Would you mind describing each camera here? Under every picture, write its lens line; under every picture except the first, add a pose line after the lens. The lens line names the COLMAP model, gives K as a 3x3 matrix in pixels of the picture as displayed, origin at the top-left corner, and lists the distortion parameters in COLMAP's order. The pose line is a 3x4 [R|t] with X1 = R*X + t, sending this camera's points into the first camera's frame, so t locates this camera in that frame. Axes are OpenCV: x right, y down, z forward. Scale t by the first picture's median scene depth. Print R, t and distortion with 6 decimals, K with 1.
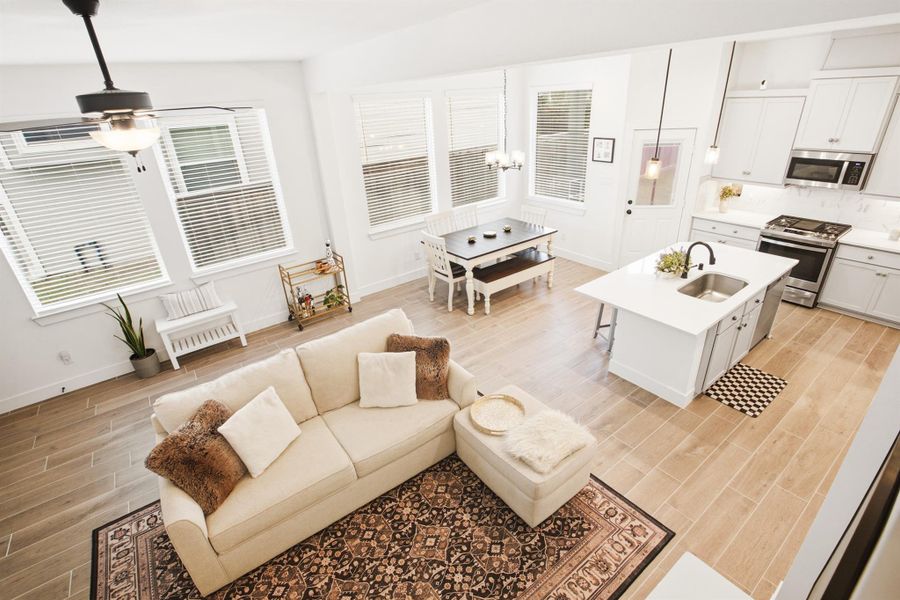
lens RADIAL K [[421.5, 0, 450.3], [0, 421.5, 302.2], [0, 0, 1]] dist [-0.052582, 0.018602]
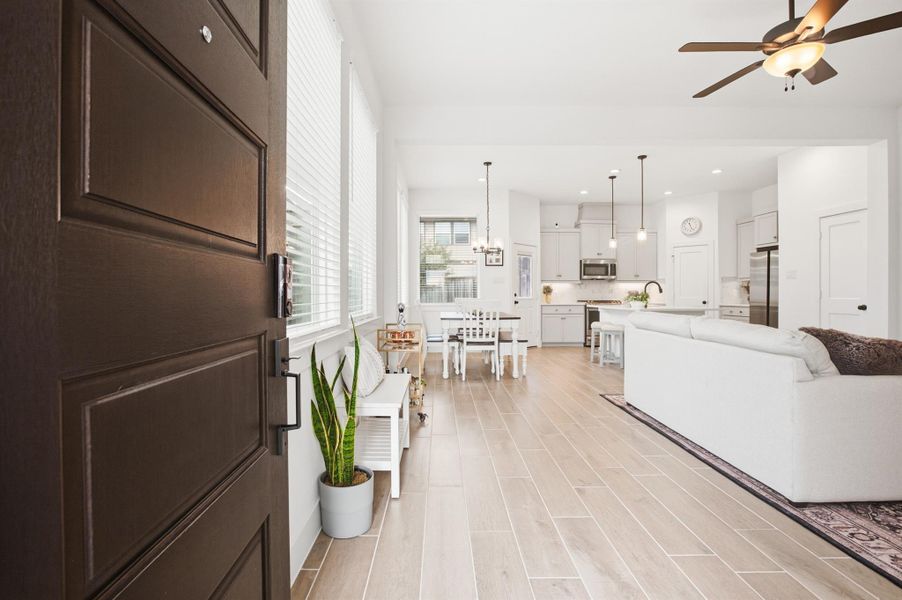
lens RADIAL K [[430.5, 0, 451.0], [0, 430.5, 292.4], [0, 0, 1]] dist [0.000059, 0.001366]
pose [[0.575471, 0.056616, 0.815860, -1.077976], [0.331229, 0.895982, -0.295810, 0.119743], [-0.747744, 0.440466, 0.496859, 0.635779]]
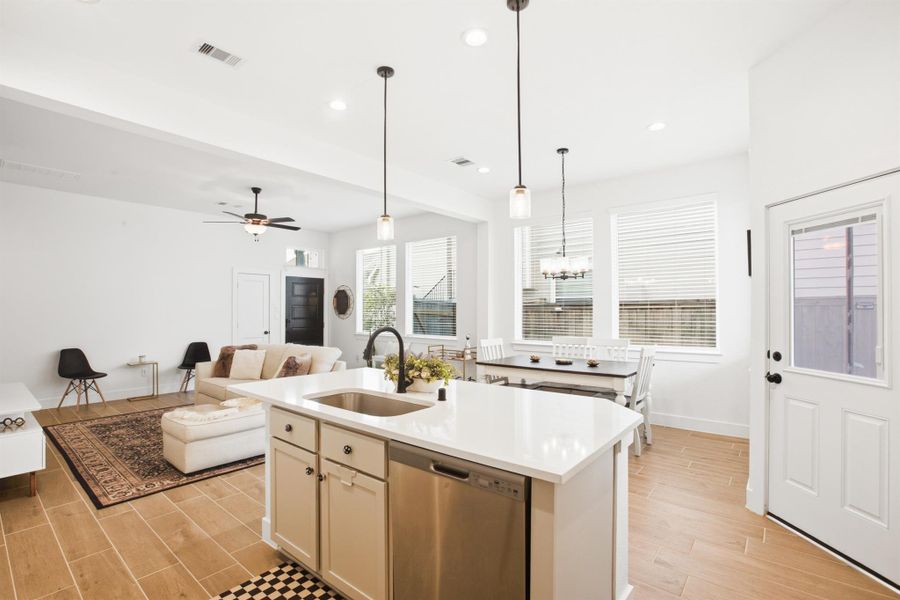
lens RADIAL K [[421.5, 0, 450.3], [0, 421.5, 302.2], [0, 0, 1]] dist [-0.052582, 0.018602]
pose [[0.237032, 0.037031, -0.970796, 1.043404], [-0.436152, 0.896965, -0.072278, -0.145510], [0.868094, 0.440547, 0.228761, 0.770792]]
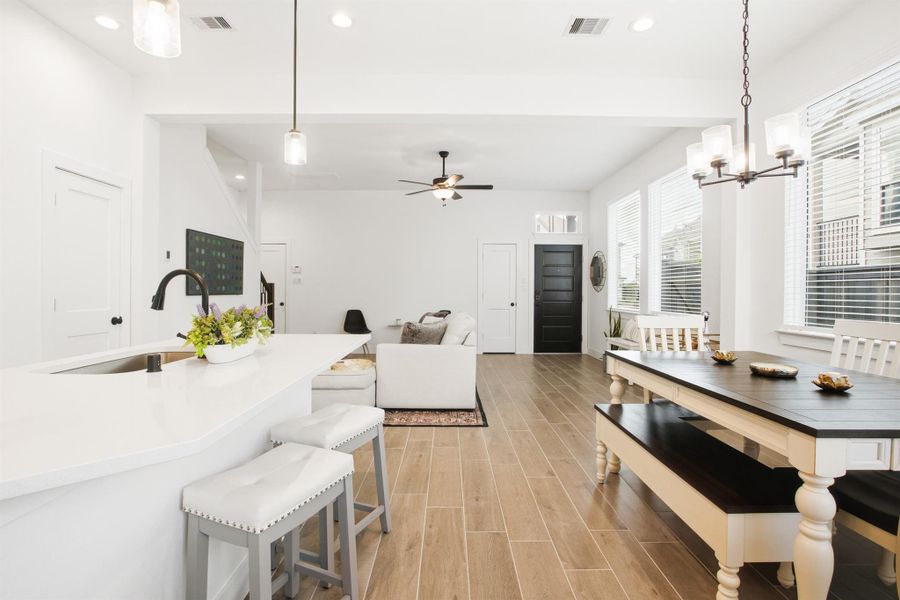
lens RADIAL K [[426.4, 0, 448.2], [0, 426.4, 292.0], [0, 0, 1]] dist [-0.051907, 0.018699]
pose [[-0.595602, 0.056104, -0.801318, 0.682573], [-0.325405, 0.895190, 0.304543, -0.308840], [0.734418, 0.442140, -0.514921, 1.244964]]
